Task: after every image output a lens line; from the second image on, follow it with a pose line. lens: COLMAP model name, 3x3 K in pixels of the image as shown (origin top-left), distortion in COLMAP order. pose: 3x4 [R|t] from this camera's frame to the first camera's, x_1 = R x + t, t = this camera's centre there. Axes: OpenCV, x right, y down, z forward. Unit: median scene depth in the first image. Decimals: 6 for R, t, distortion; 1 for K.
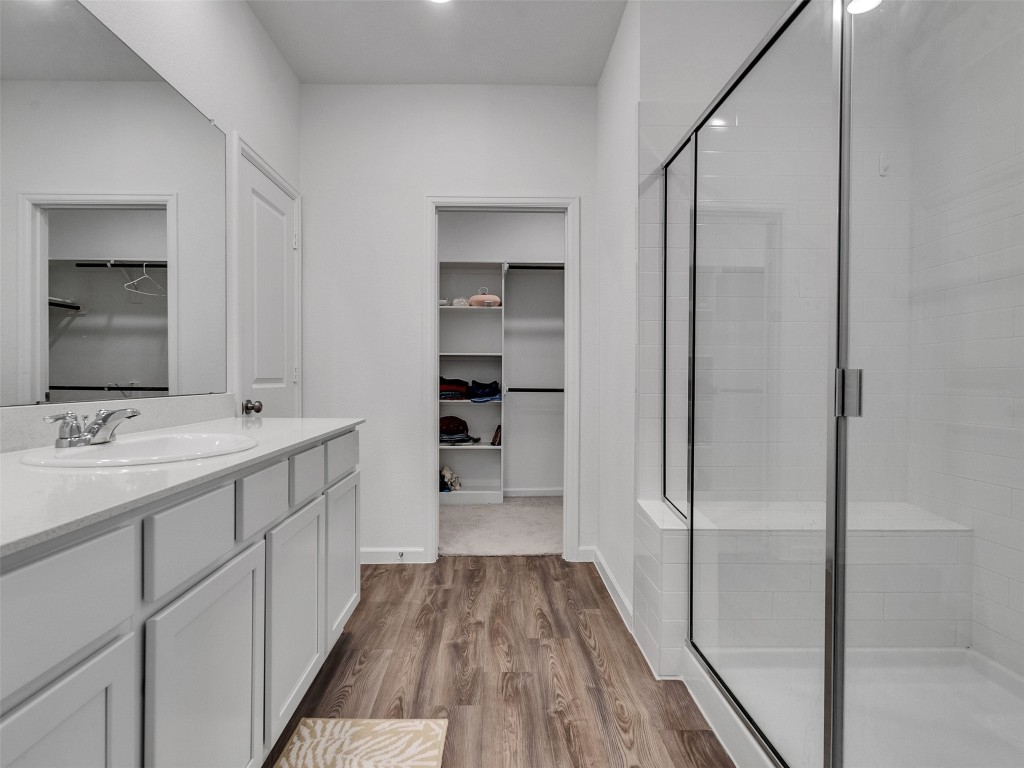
lens RADIAL K [[520.0, 0, 501.9], [0, 520.0, 381.9], [0, 0, 1]] dist [-0.005587, 0.003283]
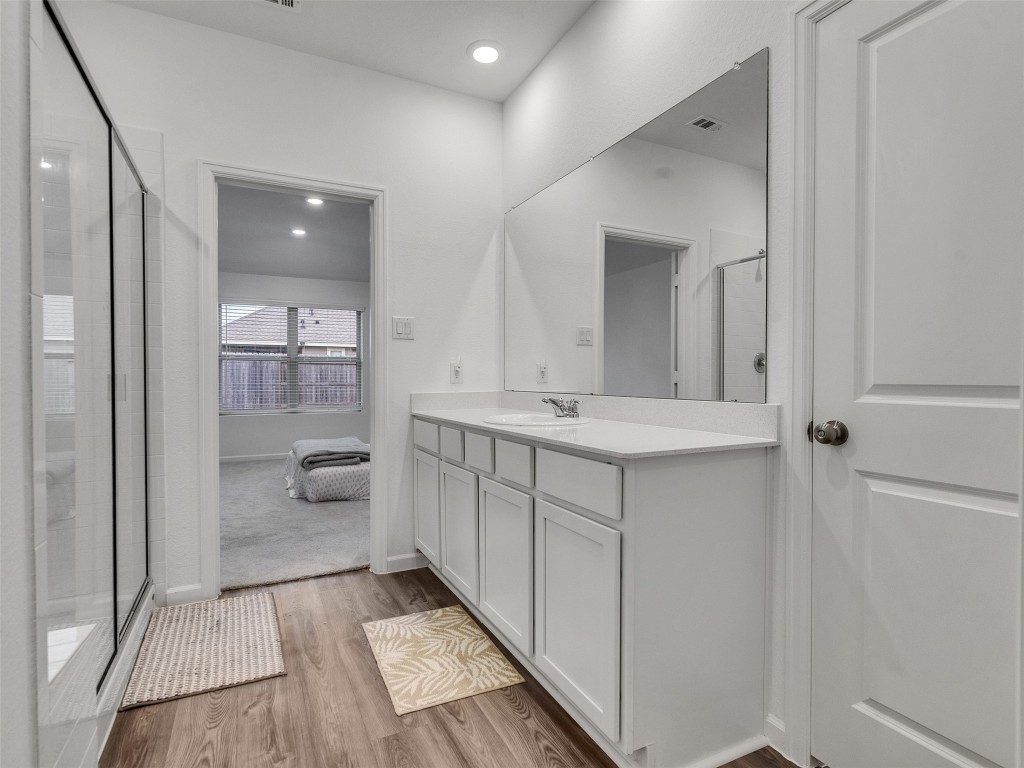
lens RADIAL K [[520.0, 0, 495.8], [0, 520.0, 388.3], [0, 0, 1]] dist [-0.005587, 0.003283]
pose [[-0.907646, 0.004453, -0.419712, 0.108912], [-0.006737, 0.999660, 0.025175, -0.013339], [0.419681, 0.025678, -0.907308, 1.462292]]
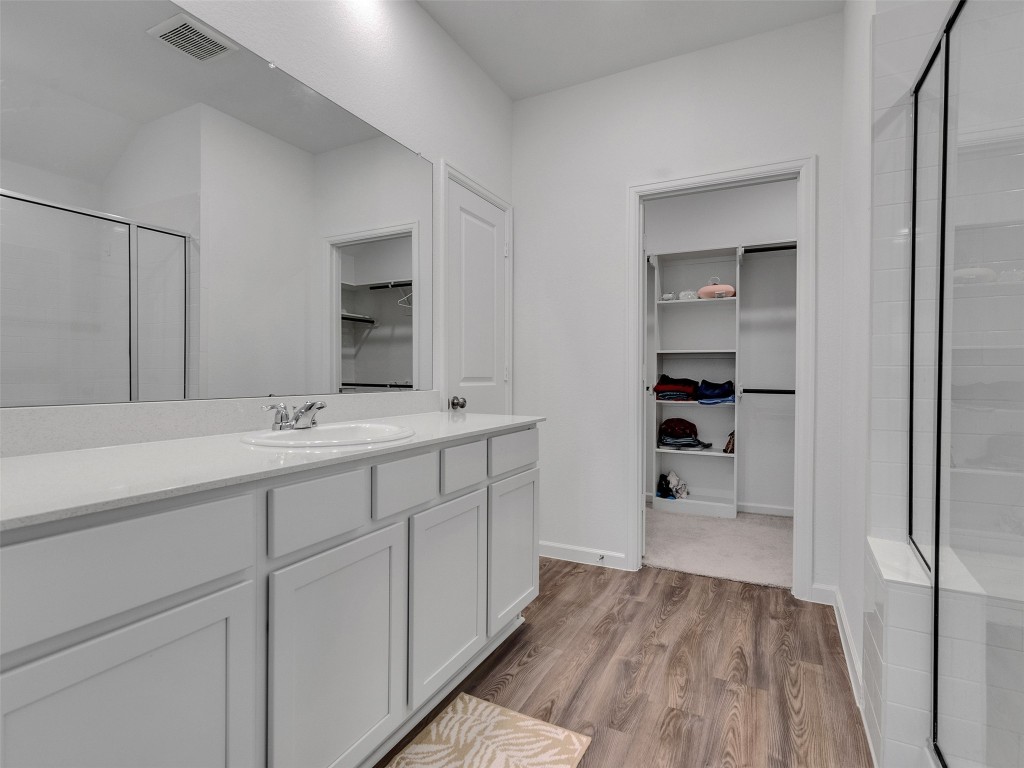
lens RADIAL K [[520.0, 0, 503.4], [0, 520.0, 381.8], [0, 0, 1]] dist [-0.005587, 0.003283]
pose [[0.879063, 0.005518, -0.476674, 0.148361], [-0.004997, 0.999985, 0.002361, -0.000051], [0.476679, 0.000306, 0.879077, 0.068316]]
